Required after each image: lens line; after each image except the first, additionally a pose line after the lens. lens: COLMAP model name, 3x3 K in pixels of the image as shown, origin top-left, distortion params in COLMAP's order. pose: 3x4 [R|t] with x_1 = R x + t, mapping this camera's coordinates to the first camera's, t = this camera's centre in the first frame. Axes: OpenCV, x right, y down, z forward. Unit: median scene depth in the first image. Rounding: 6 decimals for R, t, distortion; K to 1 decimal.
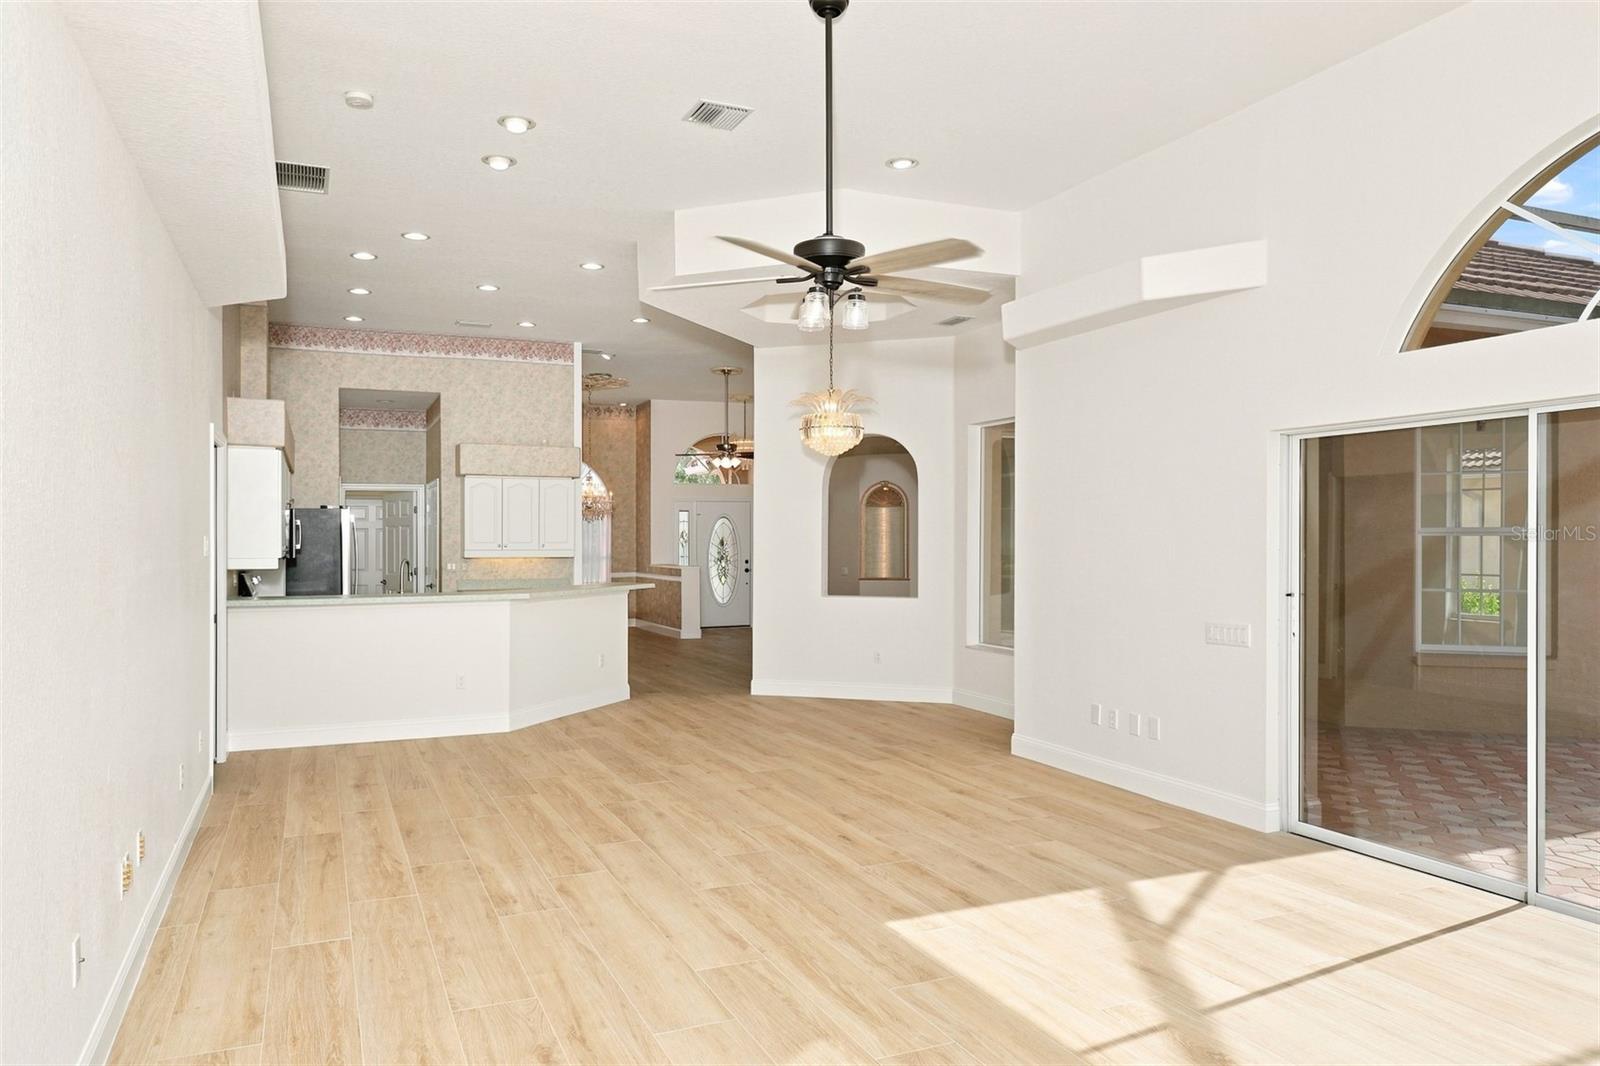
lens RADIAL K [[1127.4, 0, 800.6], [0, 1127.4, 531.9], [0, 0, 1]] dist [-0.003009, 0.002838]
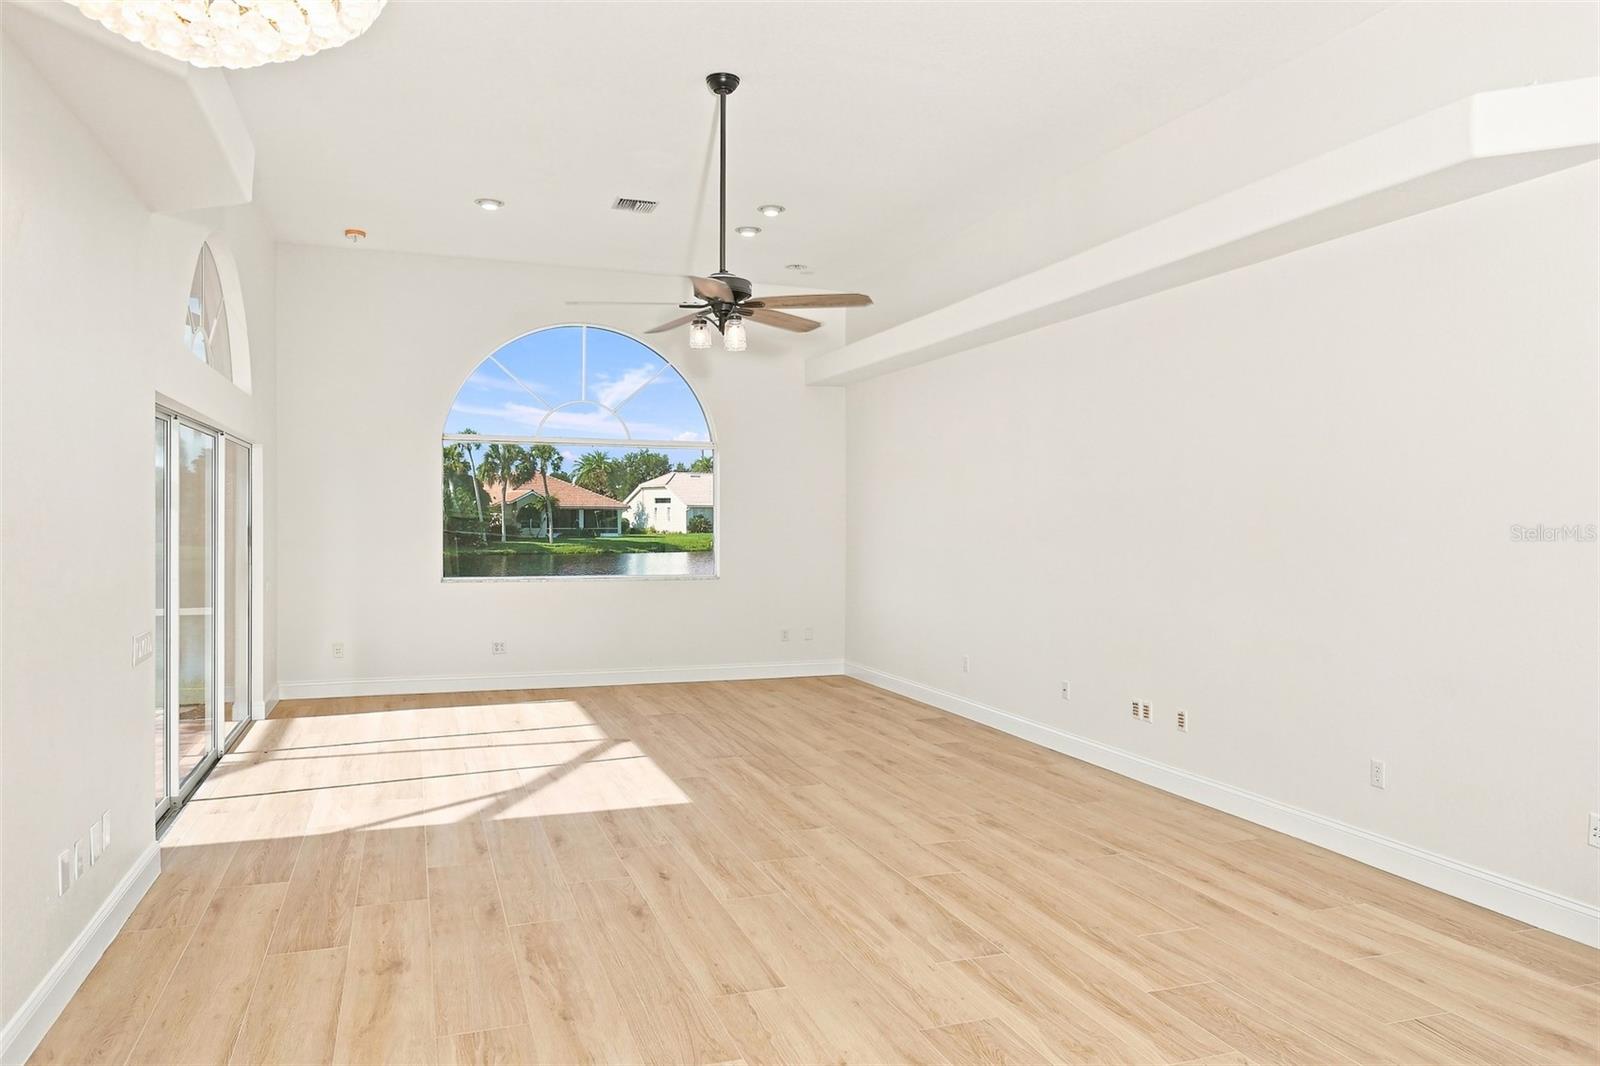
lens RADIAL K [[1127.4, 0, 797.2], [0, 1127.4, 535.6], [0, 0, 1]] dist [-0.003009, 0.002838]
pose [[-0.997106, -0.003910, 0.075926, -0.131059], [-0.003160, 0.999945, 0.009994, 0.008246], [-0.075961, 0.009725, -0.997063, 1.950868]]
